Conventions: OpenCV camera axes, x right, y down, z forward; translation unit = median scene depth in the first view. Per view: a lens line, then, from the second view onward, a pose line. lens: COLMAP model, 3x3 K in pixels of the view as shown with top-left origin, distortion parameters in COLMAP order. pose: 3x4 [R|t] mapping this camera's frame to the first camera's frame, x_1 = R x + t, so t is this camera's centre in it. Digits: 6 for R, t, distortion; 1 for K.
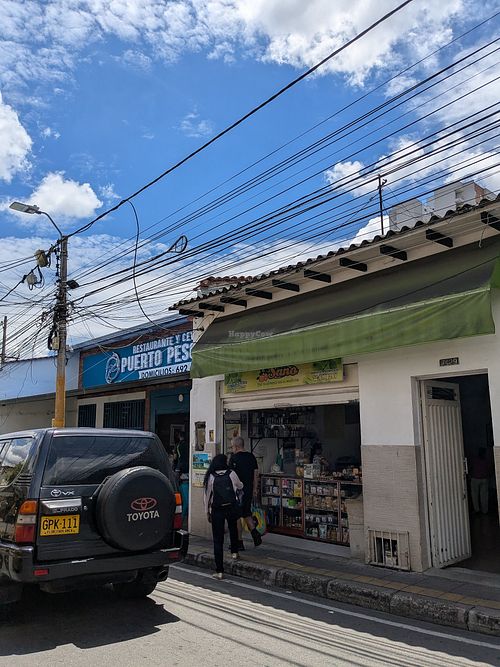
lens RADIAL K [[585.8, 0, 250.0], [0, 585.8, 333.5], [0, 0, 1]] dist [0.000399, 0.000321]
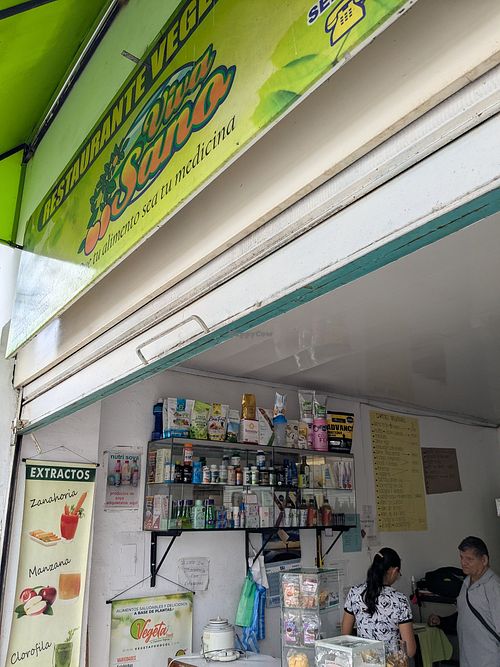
lens RADIAL K [[585.8, 0, 250.0], [0, 585.8, 333.5], [0, 0, 1]] dist [0.000399, 0.000321]
pose [[0.998518, -0.019722, -0.050720, 0.072487], [0.012947, 0.991353, -0.130584, 0.114770], [0.052856, 0.129734, 0.990139, 0.678141]]
